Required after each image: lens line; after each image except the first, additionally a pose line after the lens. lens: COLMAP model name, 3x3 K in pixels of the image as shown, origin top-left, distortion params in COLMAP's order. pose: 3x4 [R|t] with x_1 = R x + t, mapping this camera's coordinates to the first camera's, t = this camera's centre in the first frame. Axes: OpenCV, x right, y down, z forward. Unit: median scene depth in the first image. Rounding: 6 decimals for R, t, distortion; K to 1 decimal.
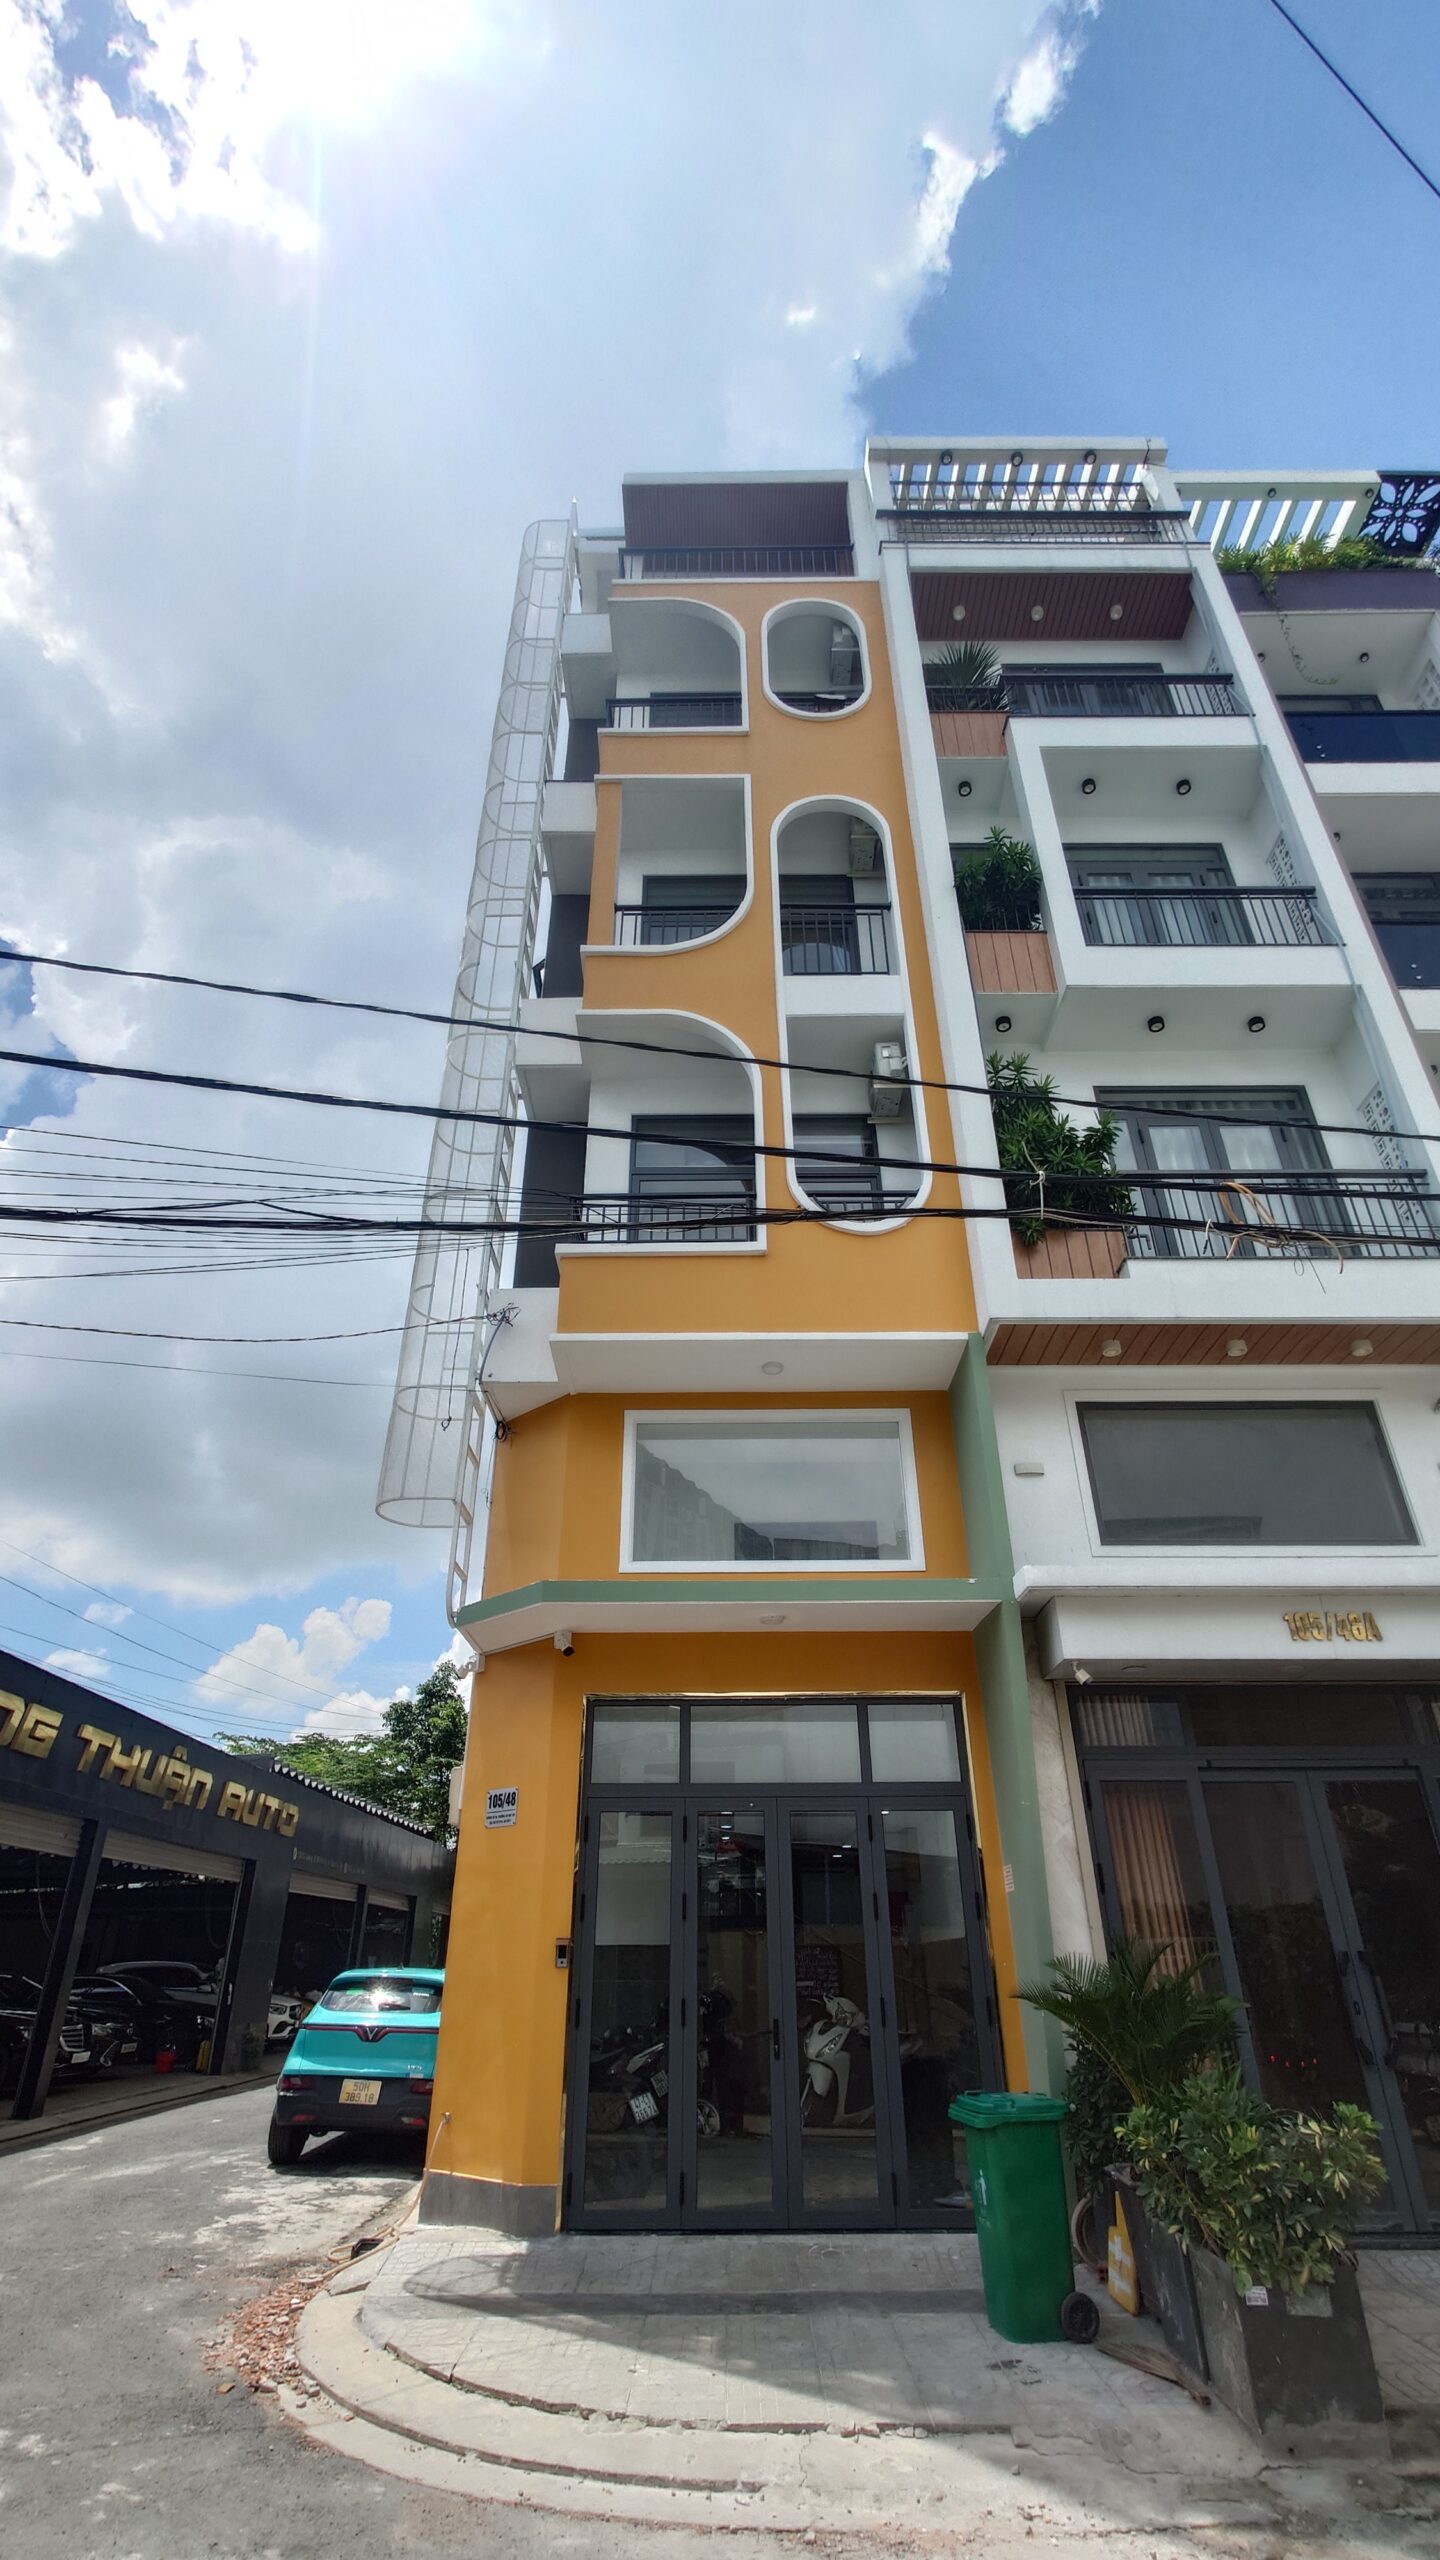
lens RADIAL K [[1159.0, 0, 720.0], [0, 1159.0, 1280.0], [0, 0, 1]] dist [0.000975, -0.000016]
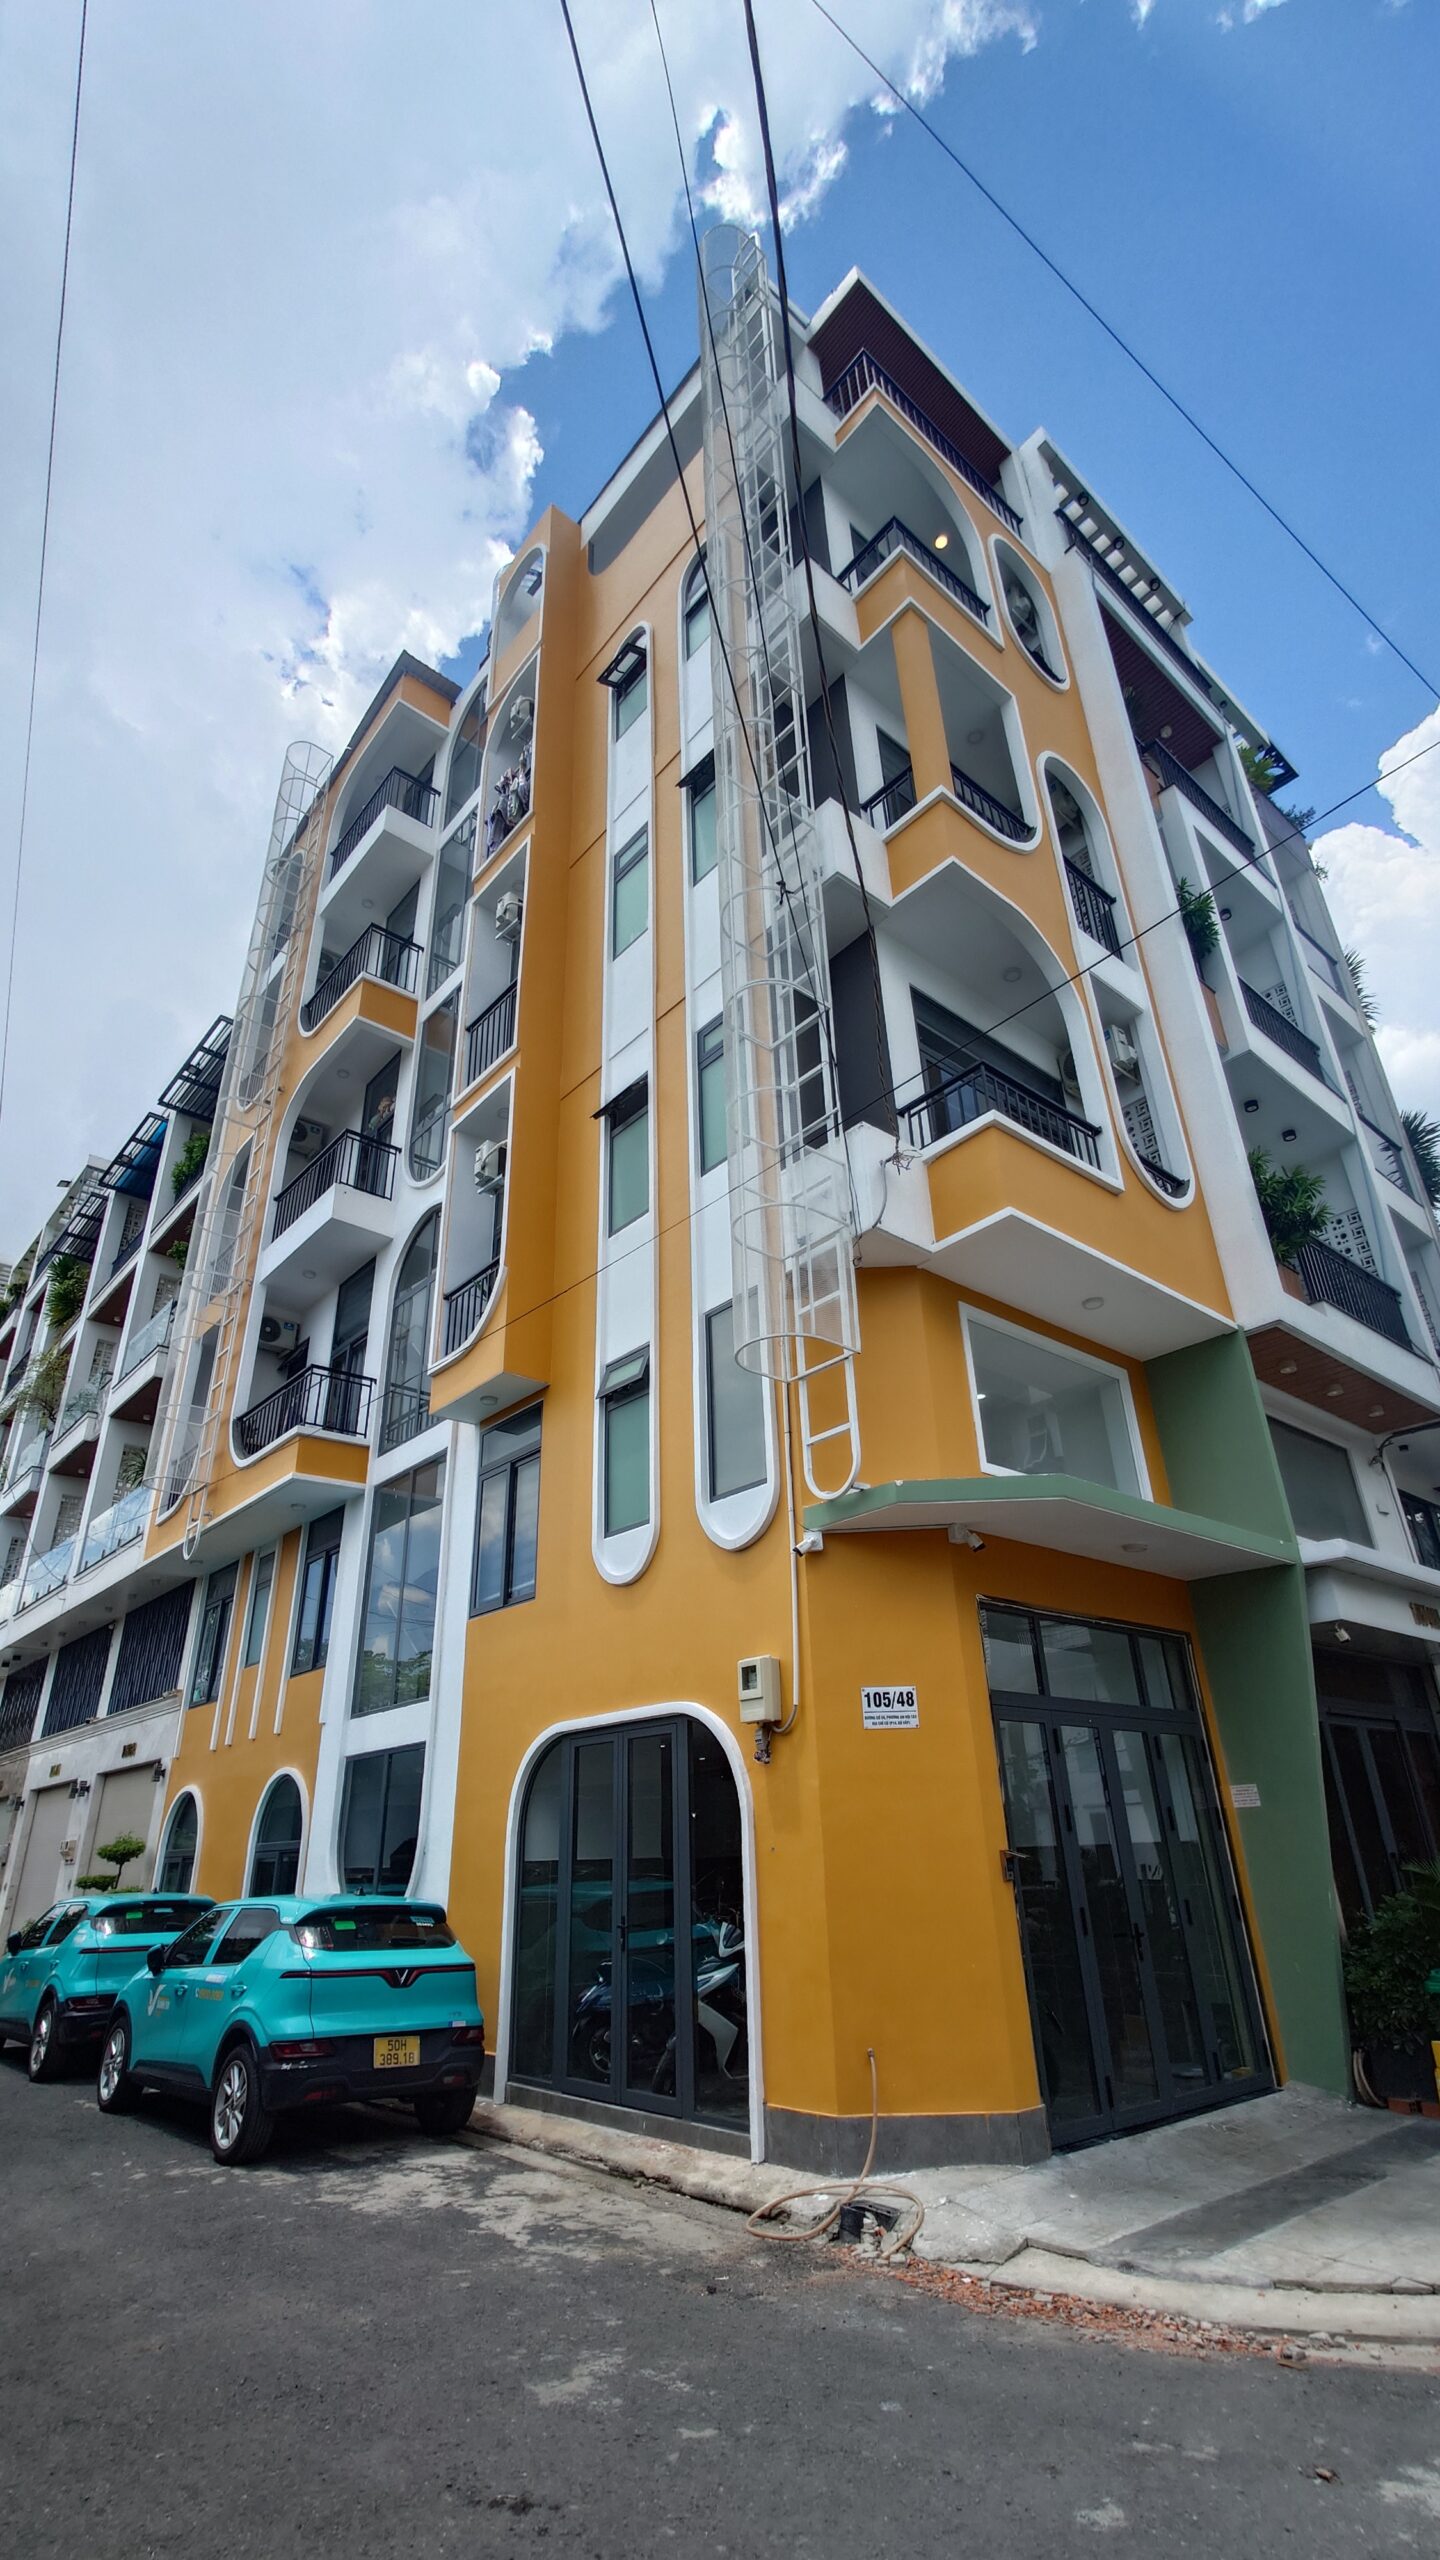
lens RADIAL K [[1159.0, 0, 720.0], [0, 1159.0, 1280.0], [0, 0, 1]] dist [0.000975, -0.000016]
pose [[0.758741, 0.277056, 0.589535, -0.738132], [-0.312619, 0.948878, -0.043587, 0.186584], [-0.571473, -0.151229, 0.806566, 0.342680]]
